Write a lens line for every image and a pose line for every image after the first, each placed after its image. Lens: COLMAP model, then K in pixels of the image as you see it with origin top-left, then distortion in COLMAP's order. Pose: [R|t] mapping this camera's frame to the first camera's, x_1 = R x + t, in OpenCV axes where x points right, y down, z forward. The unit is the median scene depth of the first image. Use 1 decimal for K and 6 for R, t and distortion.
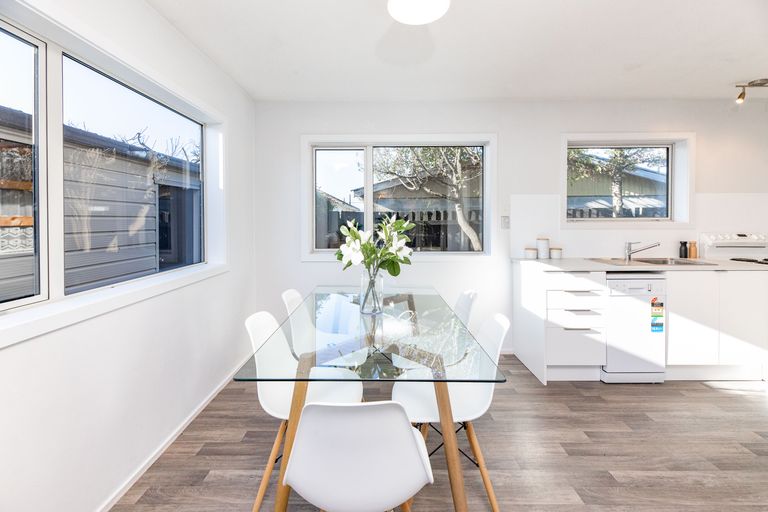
lens RADIAL K [[321.8, 0, 382.2], [0, 321.8, 221.8], [0, 0, 1]] dist [-0.001704, -0.000604]
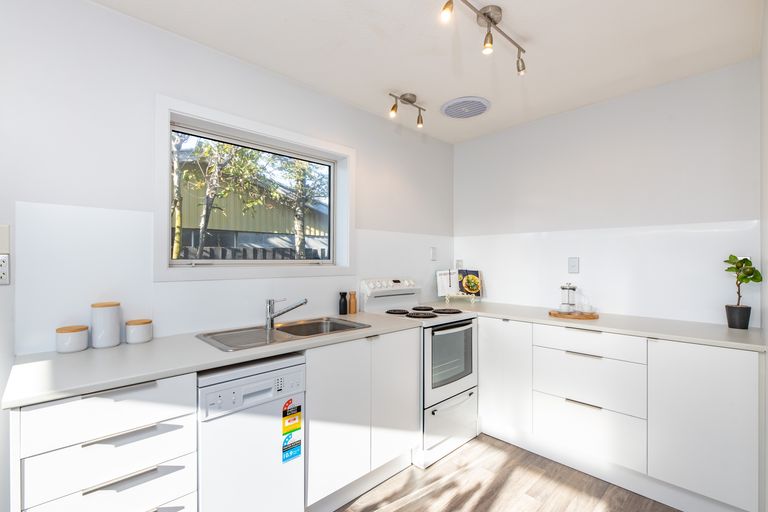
lens RADIAL K [[351.9, 0, 384.0], [0, 351.9, 256.0], [0, 0, 1]] dist [0.001027, 0.000071]
pose [[0.707206, 0.014140, 0.706866, 0.426117], [-0.000018, 0.999800, -0.019982, -0.006778], [-0.707008, 0.014119, 0.707065, 0.352662]]
